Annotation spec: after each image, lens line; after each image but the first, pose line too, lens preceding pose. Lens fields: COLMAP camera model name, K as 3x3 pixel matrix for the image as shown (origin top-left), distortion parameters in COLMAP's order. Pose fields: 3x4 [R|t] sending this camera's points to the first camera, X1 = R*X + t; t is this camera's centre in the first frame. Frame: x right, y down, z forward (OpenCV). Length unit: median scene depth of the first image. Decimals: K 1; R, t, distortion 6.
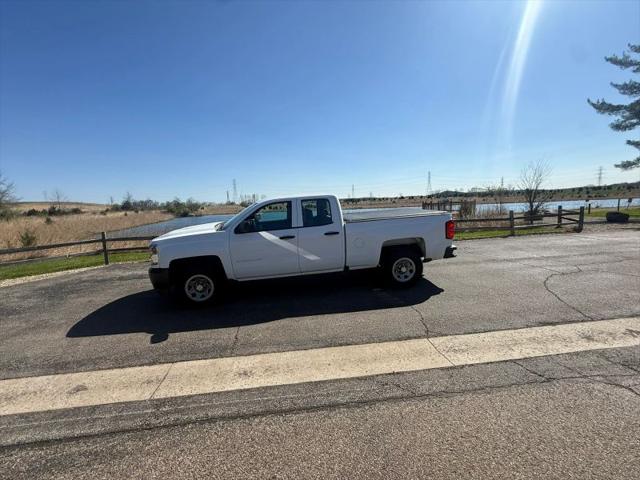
lens RADIAL K [[271.7, 0, 320.0], [0, 271.7, 240.0], [0, 0, 1]] dist [-0.001388, -0.000122]
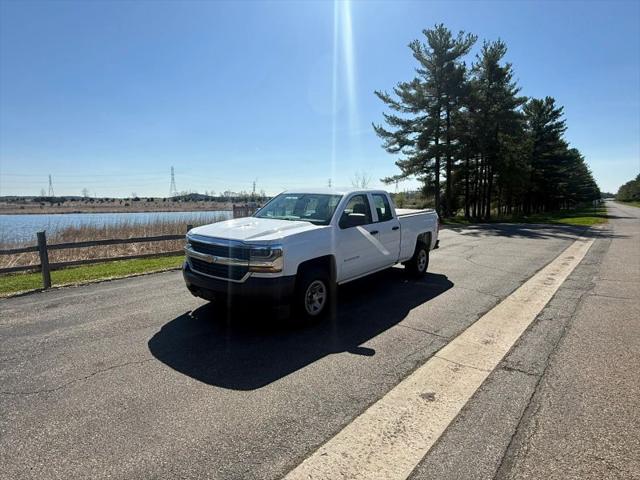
lens RADIAL K [[358.8, 0, 318.4], [0, 358.8, 237.7], [0, 0, 1]] dist [-0.000799, -0.000380]
pose [[0.734099, -0.028575, 0.678441, -1.123421], [0.064962, 0.997487, -0.028279, 0.032220], [-0.675928, 0.064832, 0.734110, 0.214722]]
